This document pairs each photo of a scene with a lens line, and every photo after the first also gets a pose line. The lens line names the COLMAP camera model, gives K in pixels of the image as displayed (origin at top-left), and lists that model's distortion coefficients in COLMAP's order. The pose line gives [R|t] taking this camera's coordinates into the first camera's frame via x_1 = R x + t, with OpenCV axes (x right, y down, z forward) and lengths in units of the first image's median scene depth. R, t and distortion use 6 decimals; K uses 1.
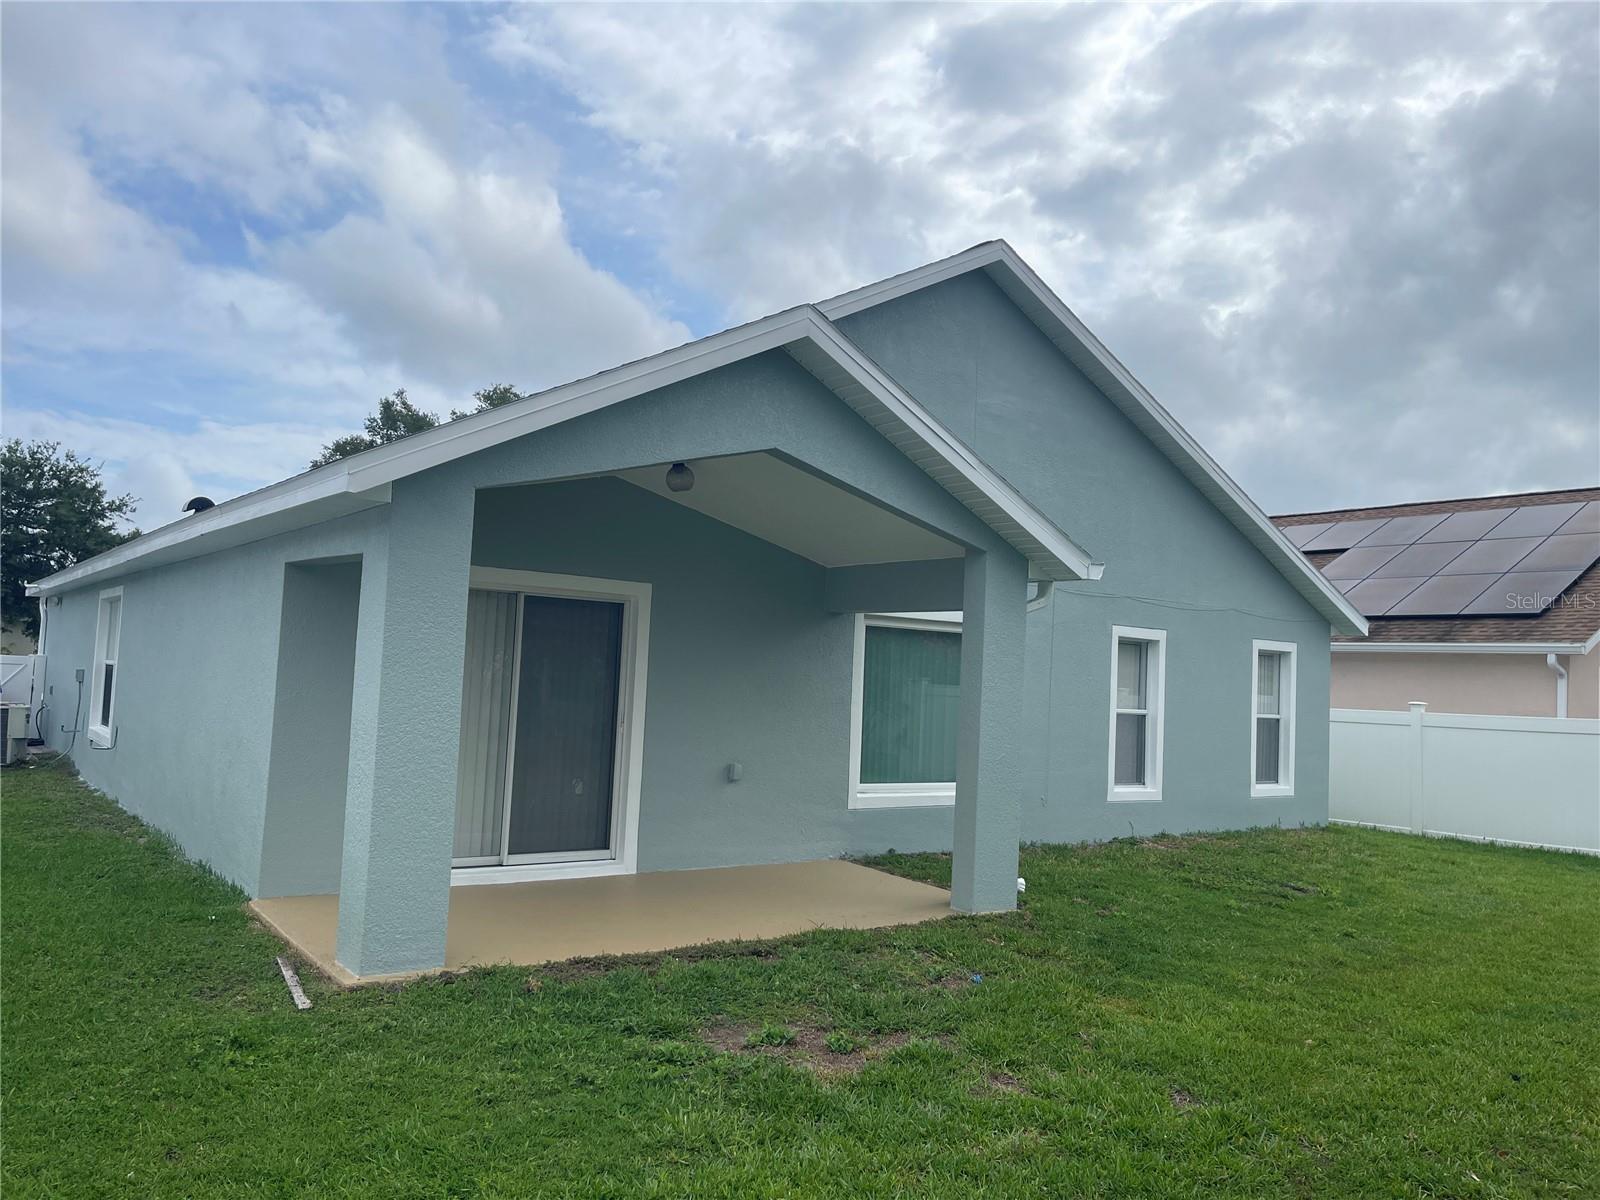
lens RADIAL K [[1192.8, 0, 800.0], [0, 1192.8, 600.0], [0, 0, 1]] dist [0.036632, -0.033683]
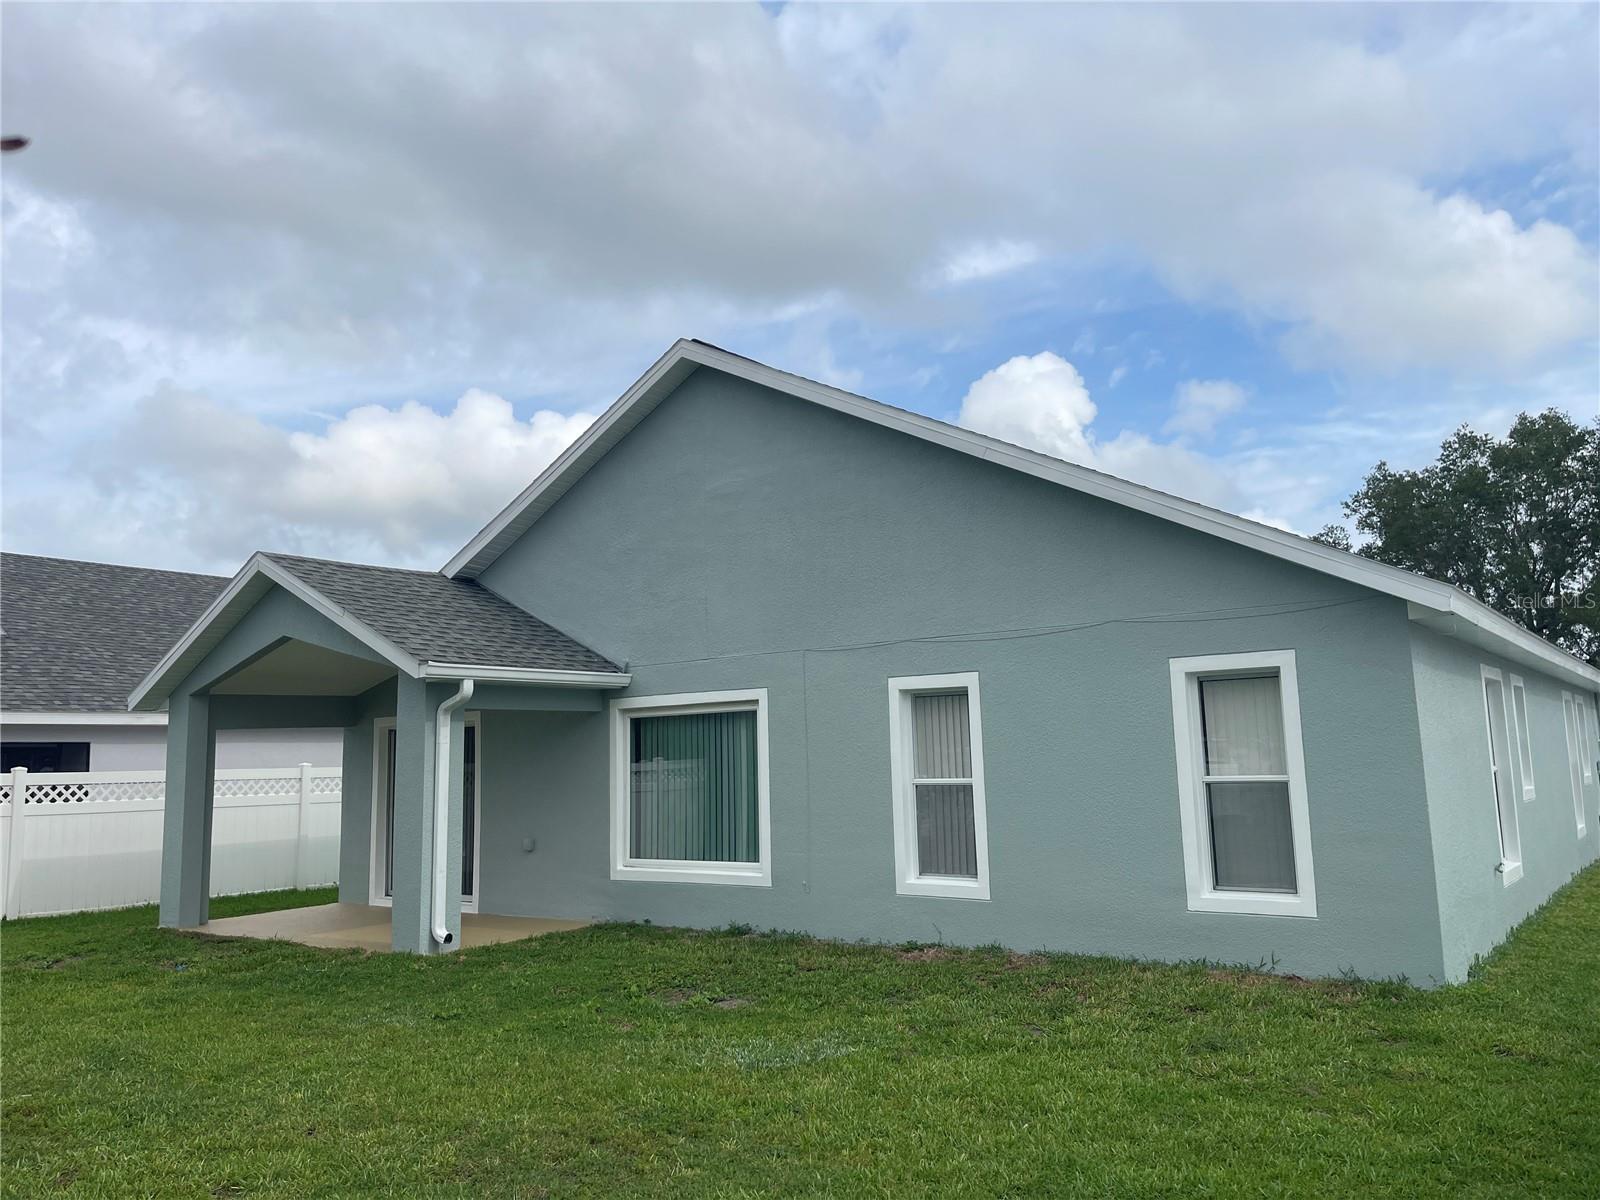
lens RADIAL K [[1192.8, 0, 800.0], [0, 1192.8, 600.0], [0, 0, 1]] dist [0.036632, -0.033683]
pose [[0.306675, -0.184424, -0.933776, 0.999874], [0.100923, 0.981819, -0.160767, 0.092100], [0.946449, -0.044937, 0.319712, 0.660589]]
